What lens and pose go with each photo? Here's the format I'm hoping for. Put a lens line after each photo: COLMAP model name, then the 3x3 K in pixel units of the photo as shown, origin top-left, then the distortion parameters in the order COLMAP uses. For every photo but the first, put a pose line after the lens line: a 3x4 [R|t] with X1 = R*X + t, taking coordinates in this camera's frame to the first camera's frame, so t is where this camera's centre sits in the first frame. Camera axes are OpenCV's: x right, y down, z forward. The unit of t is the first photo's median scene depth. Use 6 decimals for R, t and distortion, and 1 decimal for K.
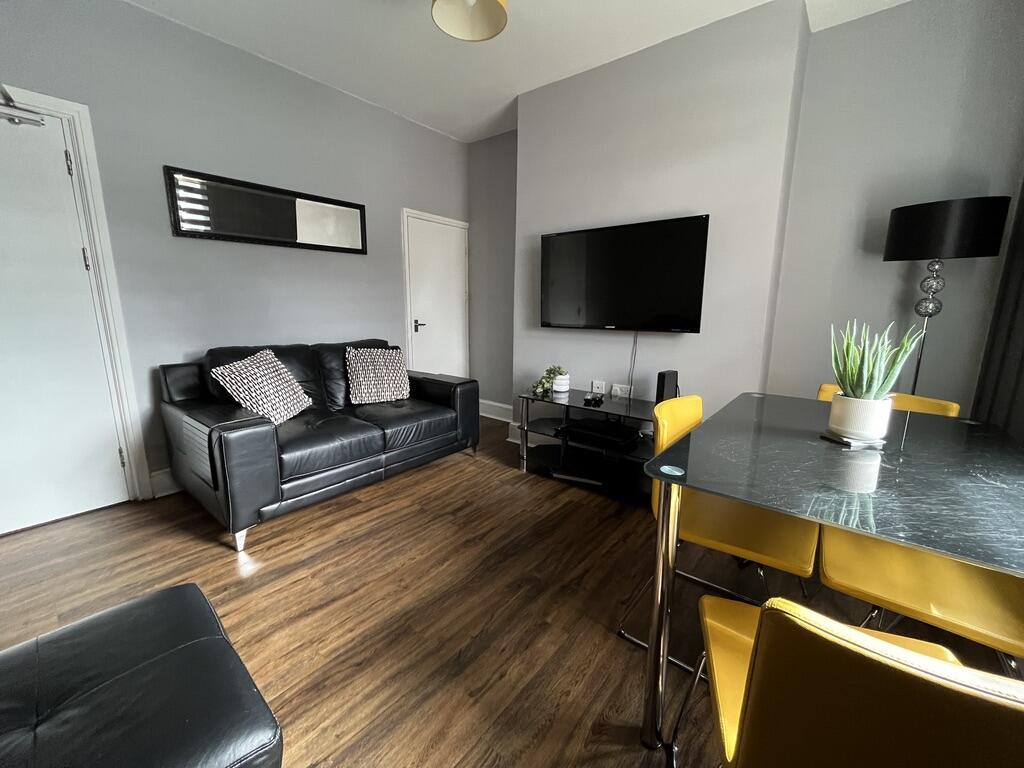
lens RADIAL K [[412.3, 0, 514.6], [0, 412.3, 384.2], [0, 0, 1]] dist [-0.000661, 0.000071]
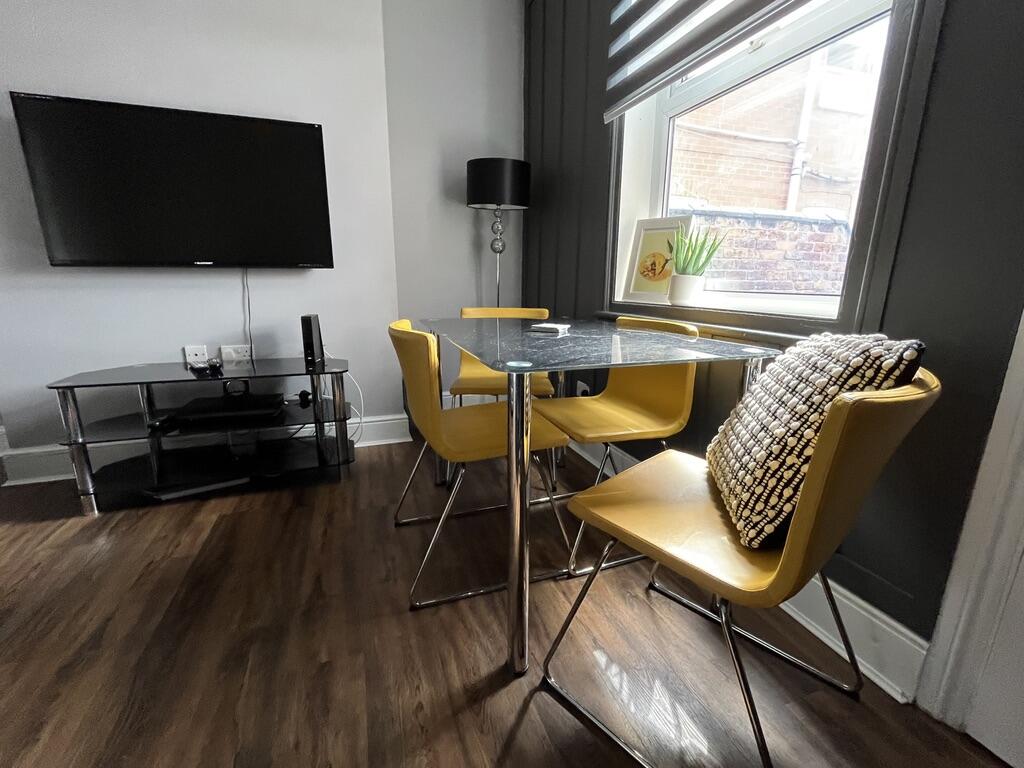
lens RADIAL K [[438.0, 0, 507.5], [0, 438.0, 384.2], [0, 0, 1]] dist [-0.004032, -0.000658]
pose [[0.526041, -0.198412, 0.826991, -0.167443], [0.157984, 0.978277, 0.134217, 0.049124], [-0.835656, 0.060048, 0.545960, 0.204266]]
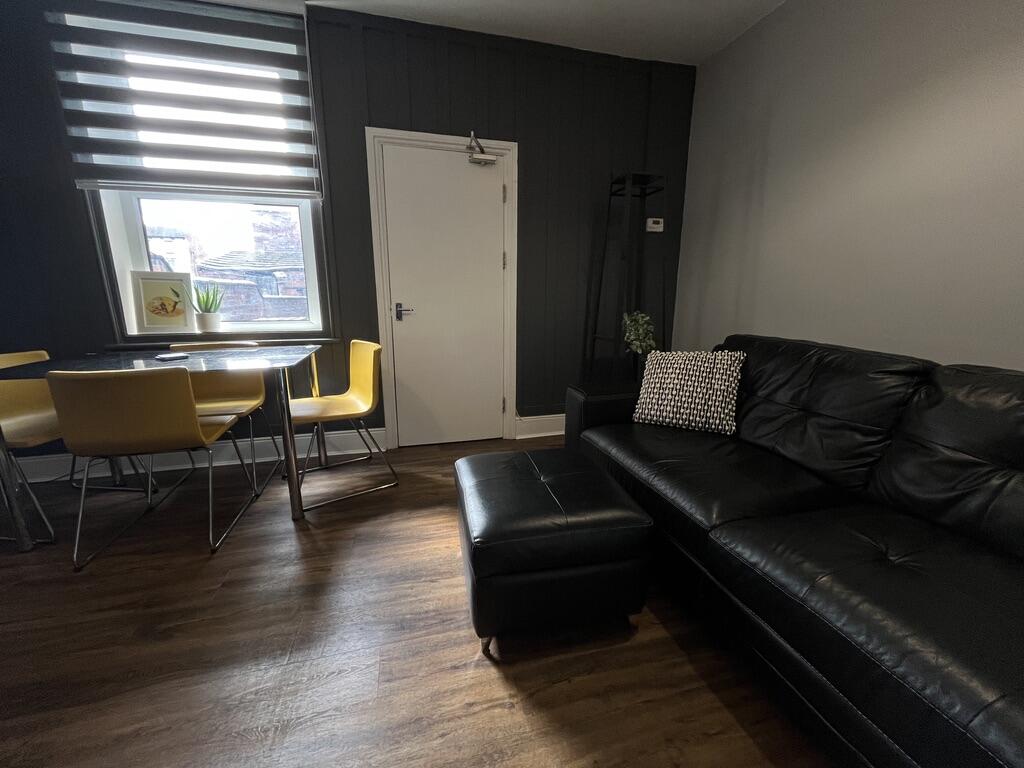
lens RADIAL K [[412.3, 0, 512.1], [0, 412.3, 383.9], [0, 0, 1]] dist [-0.000661, 0.000071]
pose [[-0.805653, -0.147147, 0.573822, -0.657941], [0.099979, 0.920988, 0.376543, -0.136132], [-0.583891, 0.360733, -0.727285, 0.719437]]
